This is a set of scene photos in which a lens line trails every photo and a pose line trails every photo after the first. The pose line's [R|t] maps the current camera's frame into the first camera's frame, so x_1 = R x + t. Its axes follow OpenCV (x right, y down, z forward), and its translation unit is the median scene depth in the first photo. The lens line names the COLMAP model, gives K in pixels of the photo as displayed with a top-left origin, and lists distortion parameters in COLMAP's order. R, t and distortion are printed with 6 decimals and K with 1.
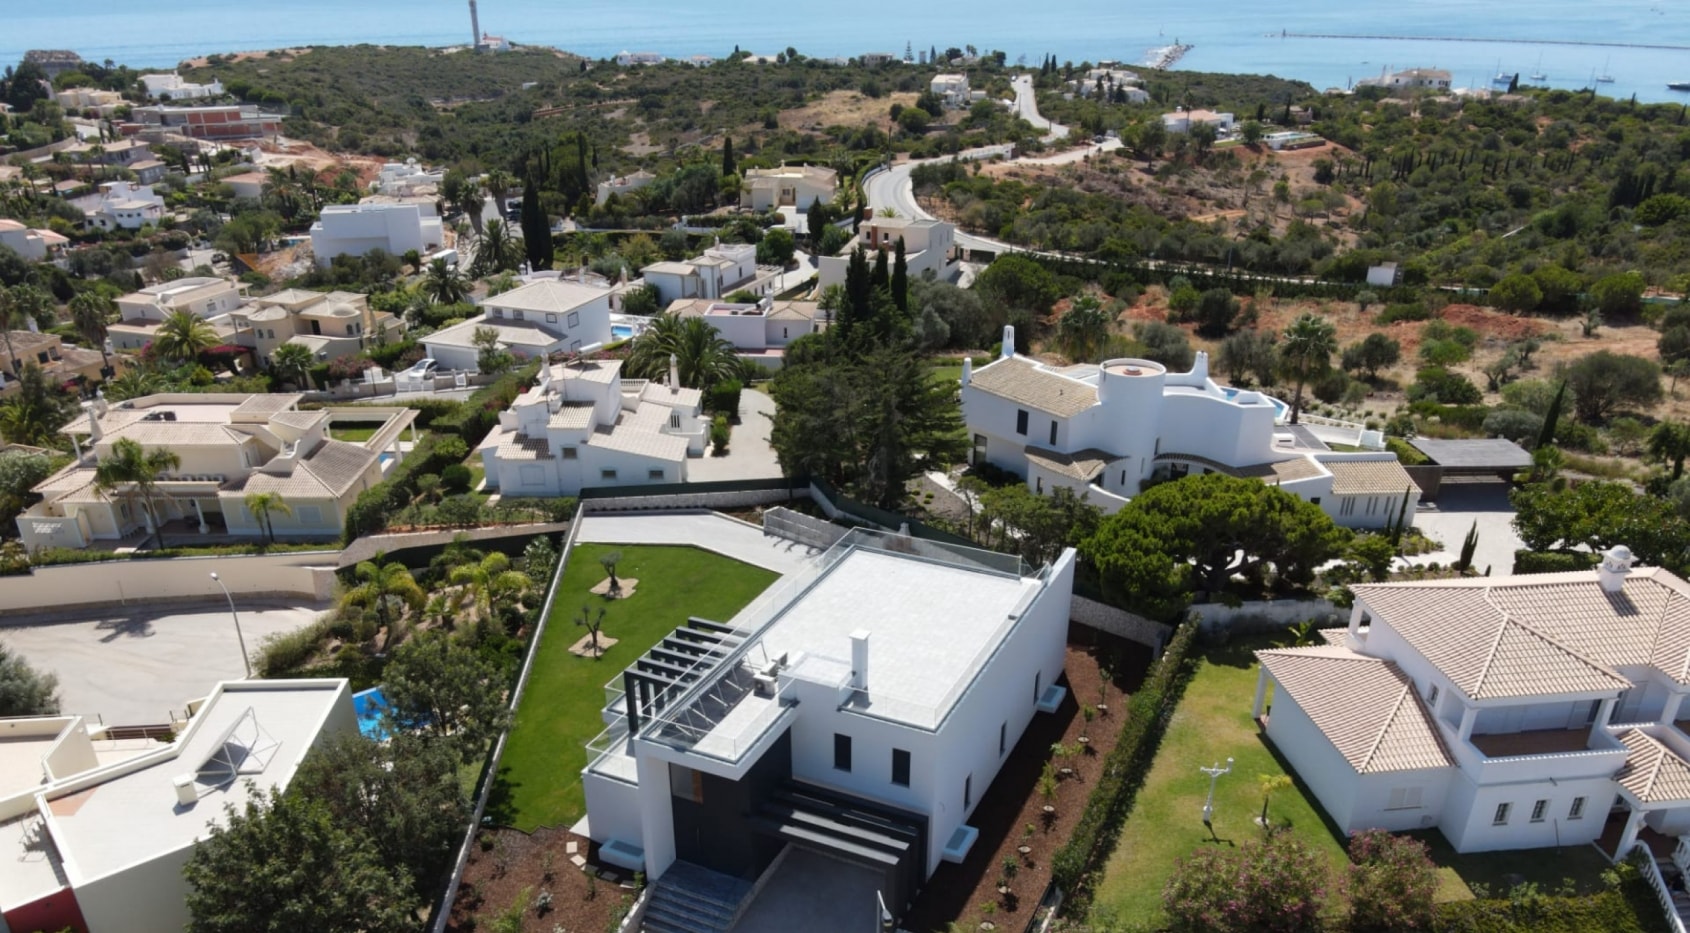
lens RADIAL K [[1244.1, 0, 839.6], [0, 1244.1, 646.3], [0, 0, 1]] dist [-0.000085, 0.027254]
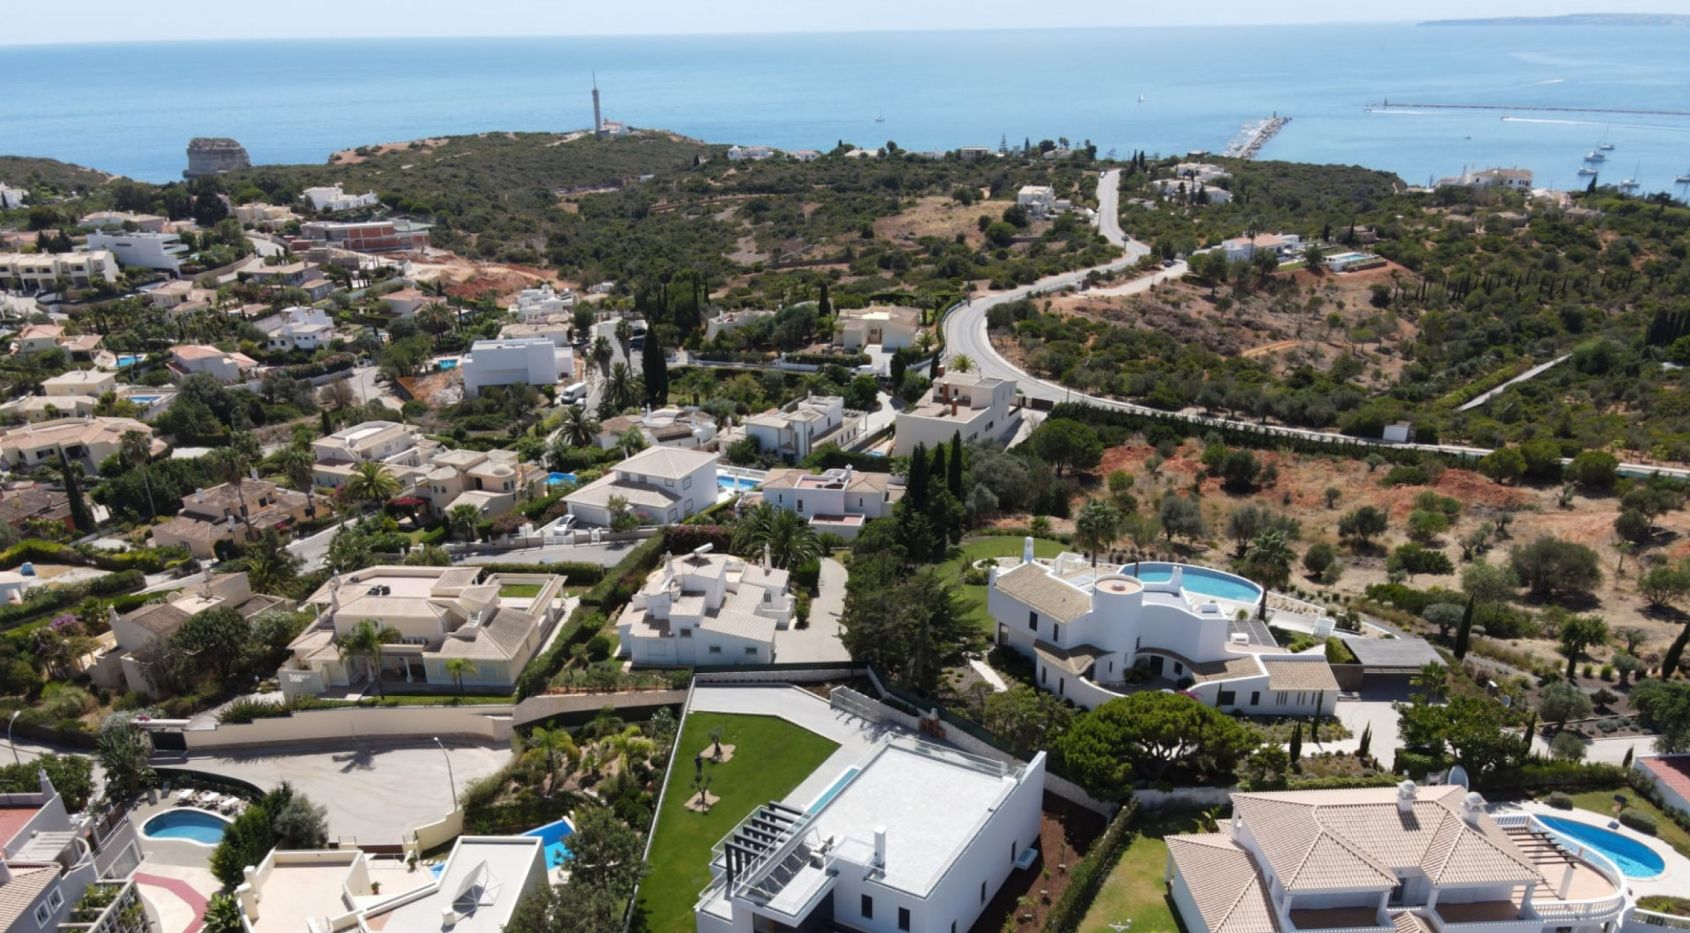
lens RADIAL K [[1246.6, 0, 839.2], [0, 1246.6, 648.4], [0, 0, 1]] dist [-0.019828, 0.058291]
pose [[0.996962, 0.024512, -0.073937, 0.016805], [-0.027148, 0.999023, -0.034872, -0.040136], [0.073010, 0.036774, 0.996653, -0.120204]]
